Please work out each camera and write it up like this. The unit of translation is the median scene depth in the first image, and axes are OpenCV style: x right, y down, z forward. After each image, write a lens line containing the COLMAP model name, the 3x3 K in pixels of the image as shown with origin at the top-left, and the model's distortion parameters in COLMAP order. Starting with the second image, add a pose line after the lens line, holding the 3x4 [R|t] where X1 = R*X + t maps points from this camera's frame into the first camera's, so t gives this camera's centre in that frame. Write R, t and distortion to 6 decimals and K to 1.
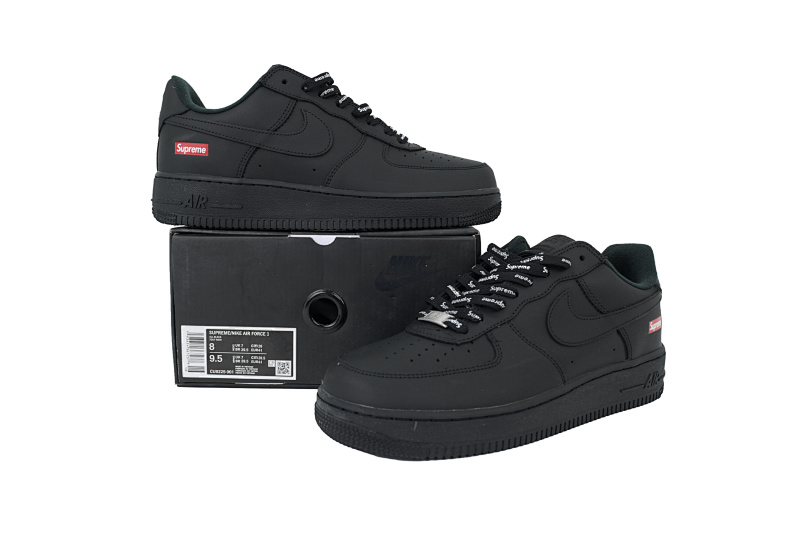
lens RADIAL K [[659.0, 0, 400.0], [0, 659.0, 266.5], [0, 0, 1]] dist [0.002339, 0.000882]
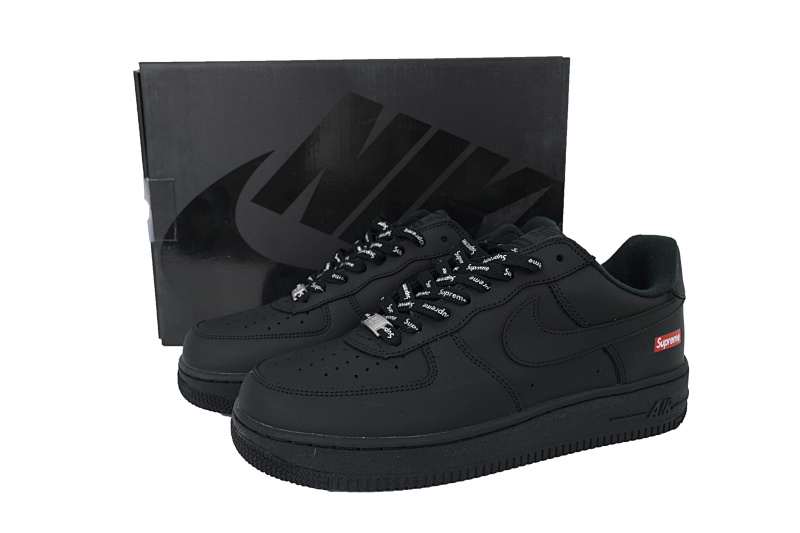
lens RADIAL K [[659.0, 0, 400.0], [0, 659.0, 266.5], [0, 0, 1]] dist [0.002339, 0.000882]
pose [[0.972451, 0.034827, -0.230493, 0.285405], [-0.019142, 0.997368, 0.069937, -0.058173], [0.232322, -0.063598, 0.970558, 0.171297]]
